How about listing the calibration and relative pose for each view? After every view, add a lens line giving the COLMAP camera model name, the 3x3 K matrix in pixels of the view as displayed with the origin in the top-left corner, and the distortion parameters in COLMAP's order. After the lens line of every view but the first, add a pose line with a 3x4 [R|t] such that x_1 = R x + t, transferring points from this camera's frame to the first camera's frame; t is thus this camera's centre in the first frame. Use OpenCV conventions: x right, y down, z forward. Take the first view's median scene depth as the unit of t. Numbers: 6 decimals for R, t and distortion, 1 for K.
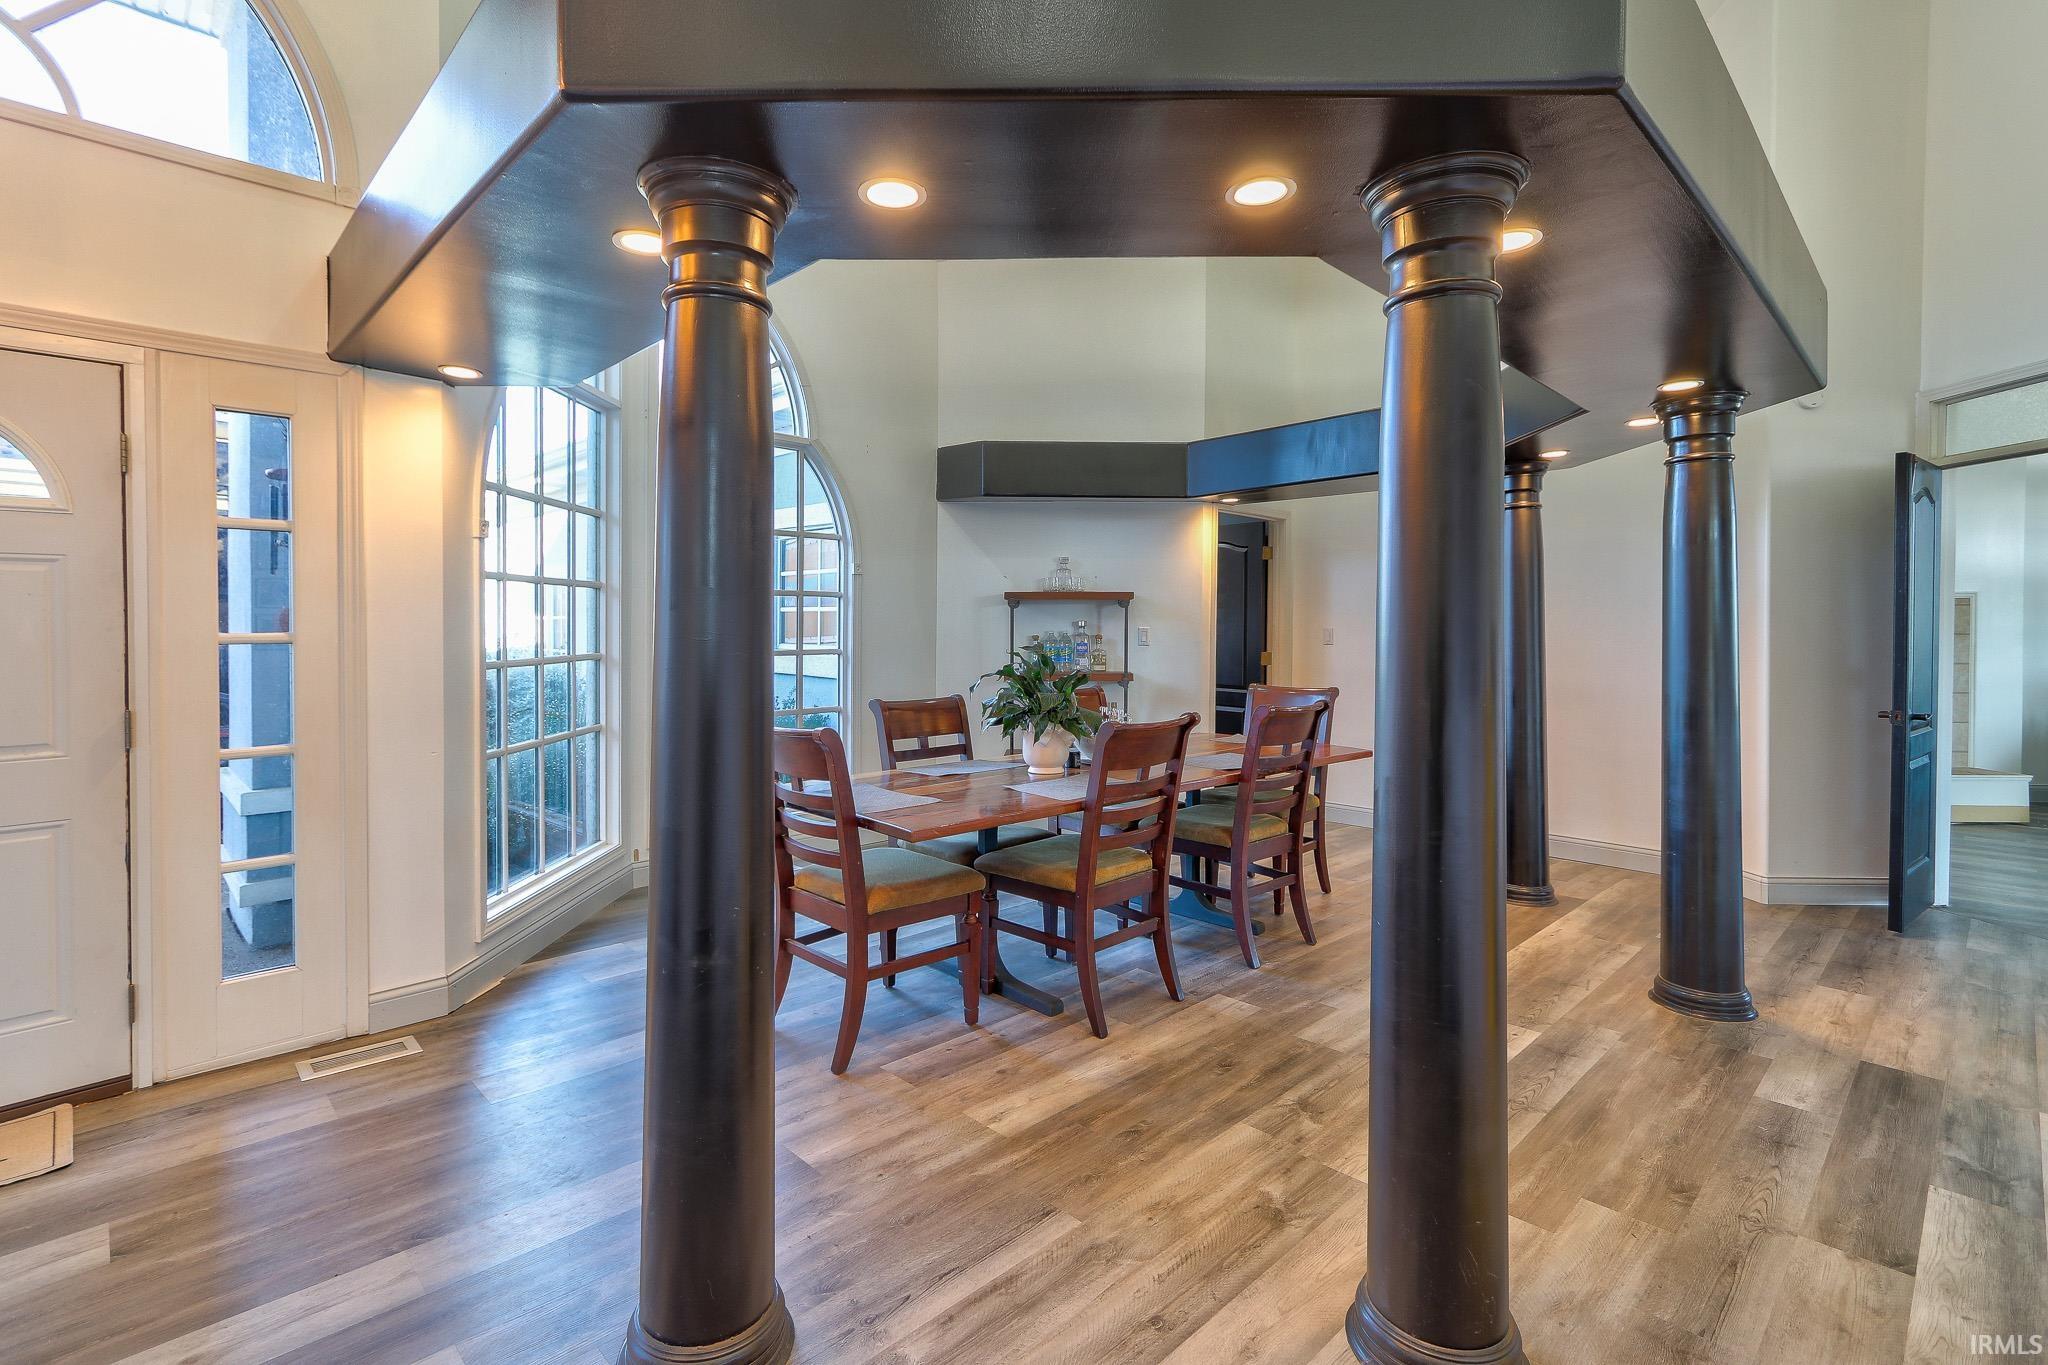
lens RADIAL K [[958.4, 0, 1002.8], [0, 958.4, 612.5], [0, 0, 1]] dist [-0.000980, 0.001526]
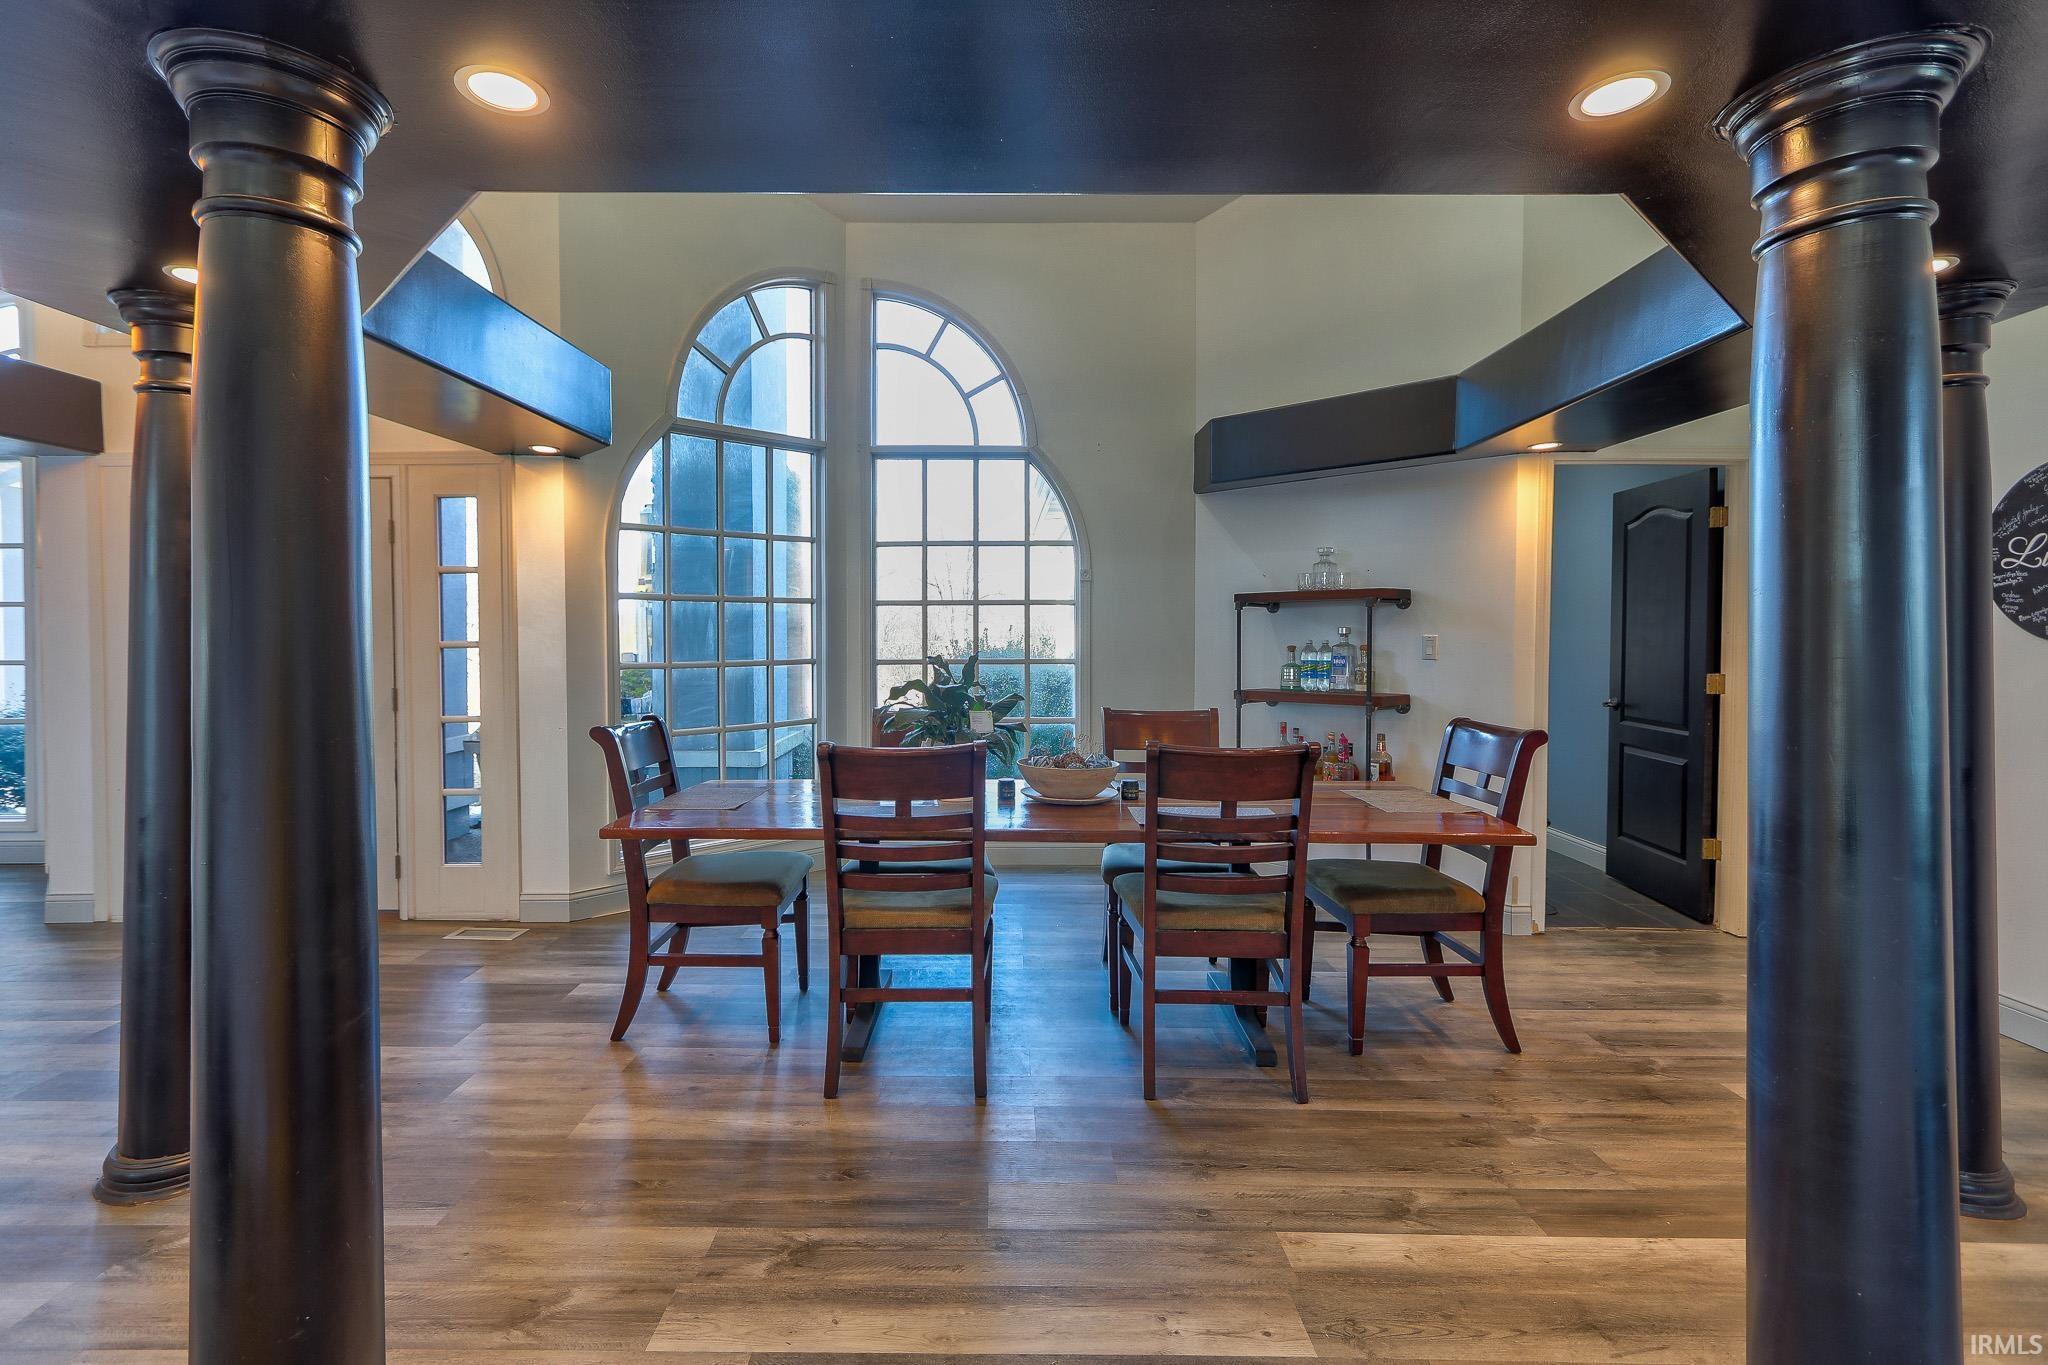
lens RADIAL K [[958.4, 0, 1009.3], [0, 958.4, 638.0], [0, 0, 1]] dist [-0.000980, 0.001526]
pose [[0.717953, 0.000692, -0.696092, 0.867358], [0.010886, 0.999866, 0.012221, 0.010329], [0.696007, -0.016352, 0.717849, 0.504731]]
